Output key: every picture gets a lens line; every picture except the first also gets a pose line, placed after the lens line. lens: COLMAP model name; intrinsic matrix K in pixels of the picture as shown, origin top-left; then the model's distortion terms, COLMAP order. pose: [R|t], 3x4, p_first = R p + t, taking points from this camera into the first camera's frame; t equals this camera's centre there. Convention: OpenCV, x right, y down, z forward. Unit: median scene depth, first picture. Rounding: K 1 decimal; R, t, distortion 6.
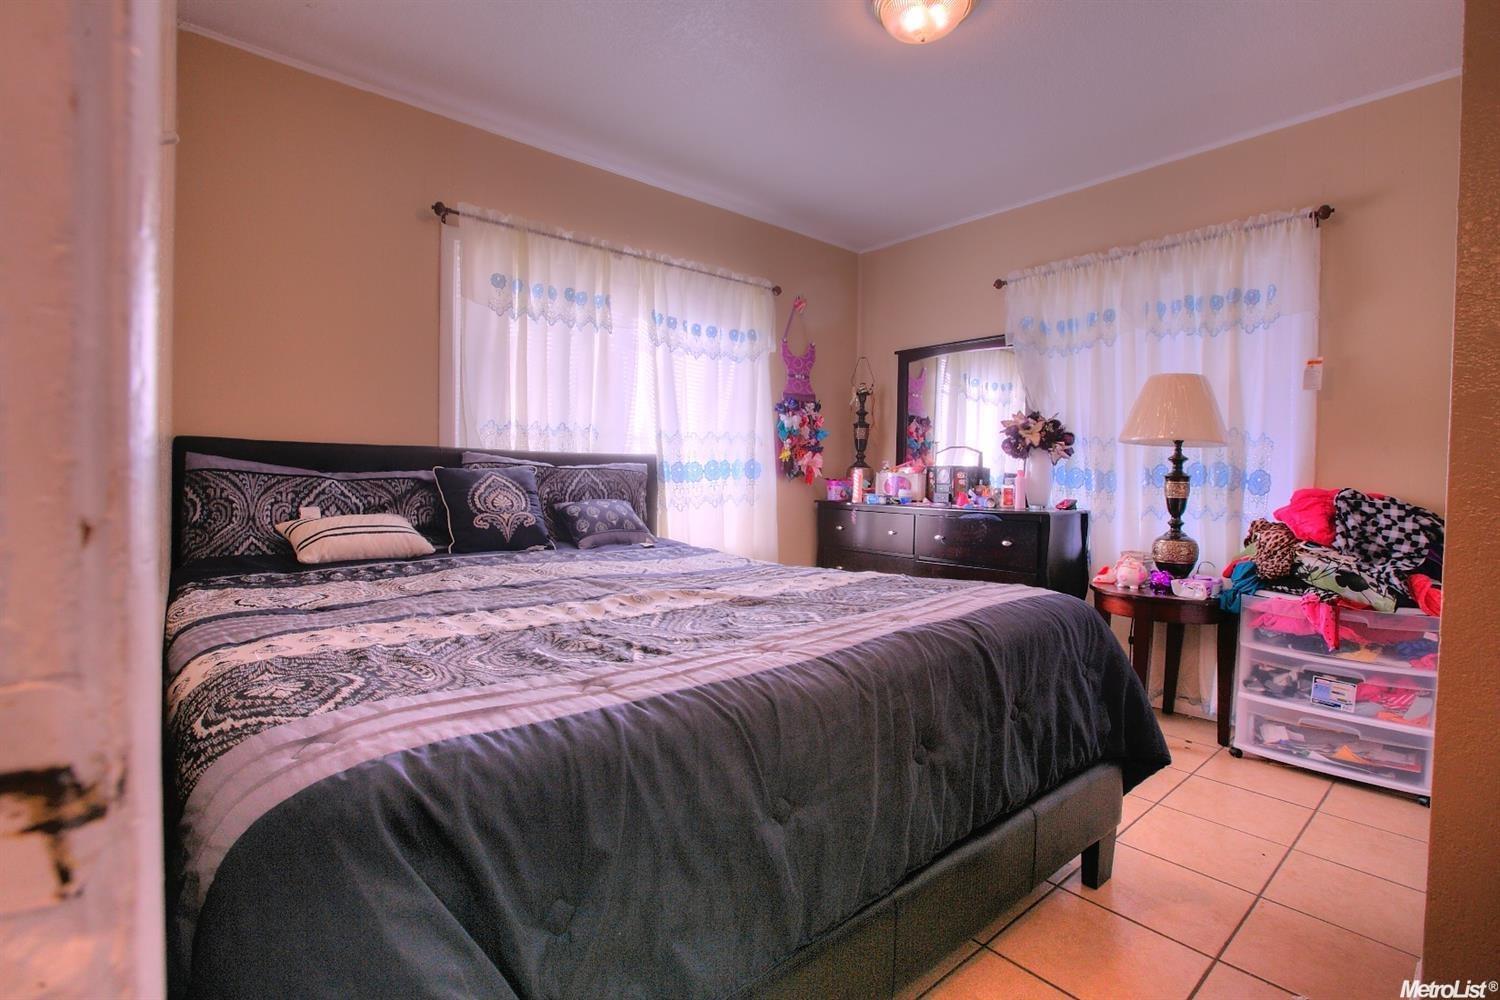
lens RADIAL K [[684.9, 0, 745.2], [0, 684.9, 502.2], [0, 0, 1]] dist [-0.035835, 0.006474]
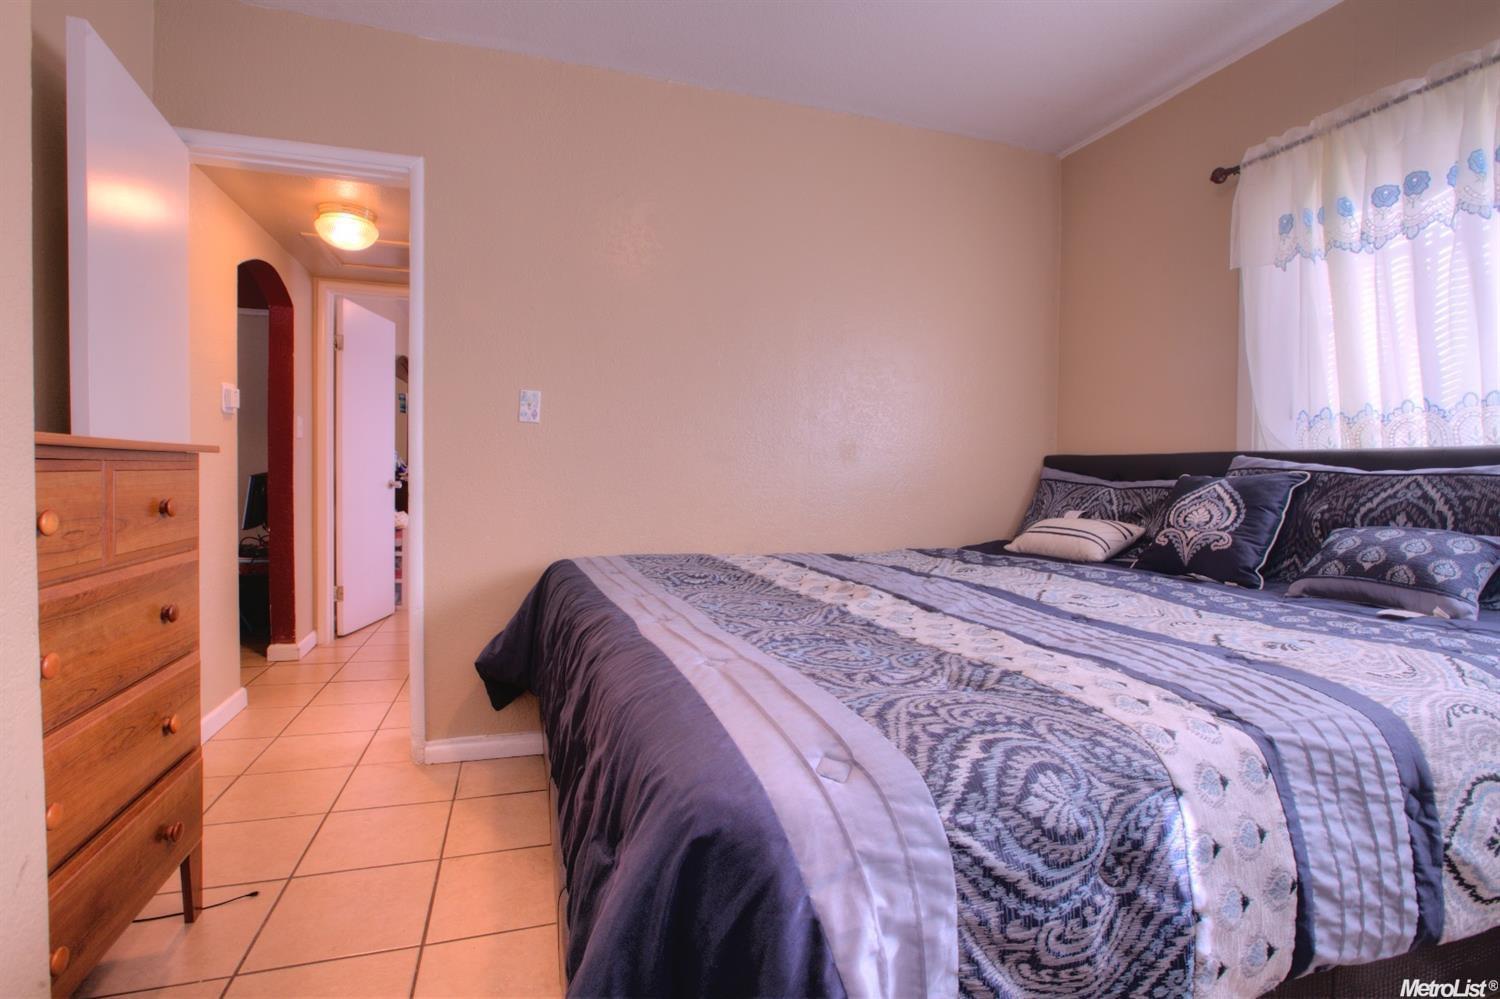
lens RADIAL K [[684.9, 0, 745.0], [0, 684.9, 492.1], [0, 0, 1]] dist [-0.035835, 0.006474]
pose [[-0.383134, 0.024046, -0.923380, 0.542698], [-0.010918, 0.999473, 0.030558, -0.044044], [0.923628, 0.021789, -0.382670, 0.715998]]
